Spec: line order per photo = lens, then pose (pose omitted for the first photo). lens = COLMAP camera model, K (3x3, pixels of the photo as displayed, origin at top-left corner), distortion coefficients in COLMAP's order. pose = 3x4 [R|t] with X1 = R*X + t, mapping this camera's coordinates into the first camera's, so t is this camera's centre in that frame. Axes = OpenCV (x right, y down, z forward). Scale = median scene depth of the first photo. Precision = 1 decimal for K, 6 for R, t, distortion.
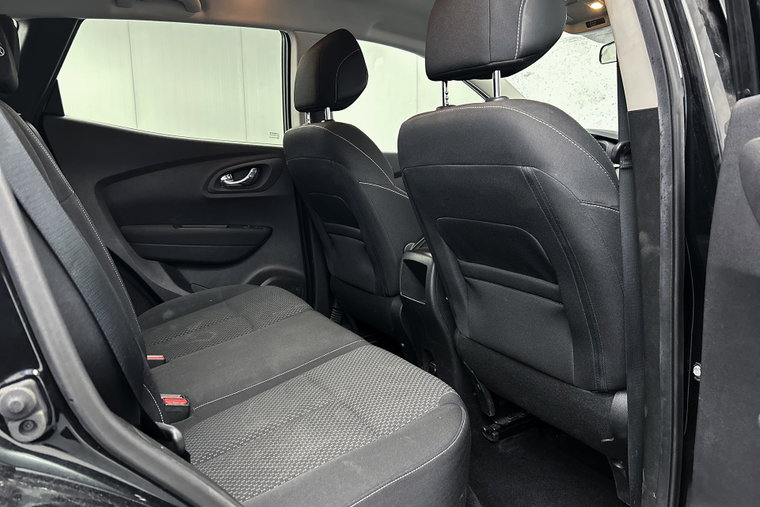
lens RADIAL K [[568.2, 0, 380.0], [0, 568.2, 253.5], [0, 0, 1]] dist [0.085167, -0.131641]
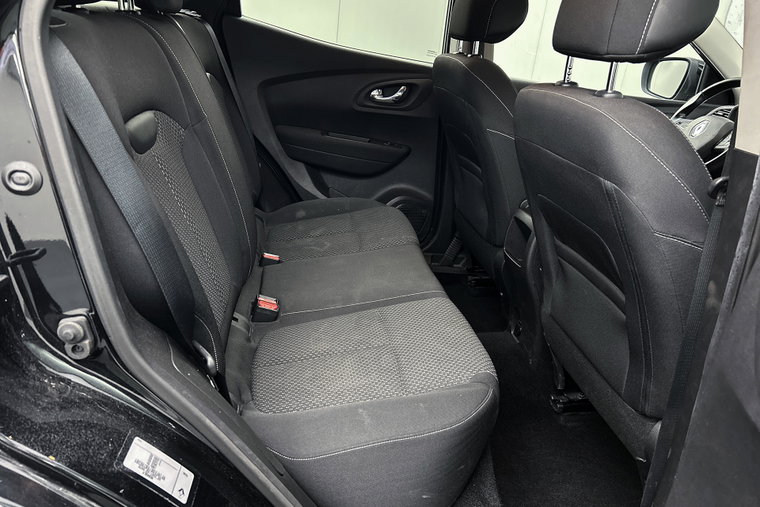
lens RADIAL K [[568.2, 0, 380.0], [0, 568.2, 253.5], [0, 0, 1]] dist [0.085167, -0.131641]
pose [[0.931139, 0.236424, -0.277639, 0.122160], [-0.177948, 0.959142, 0.219959, -0.109655], [0.318299, -0.155407, 0.935166, -0.008023]]
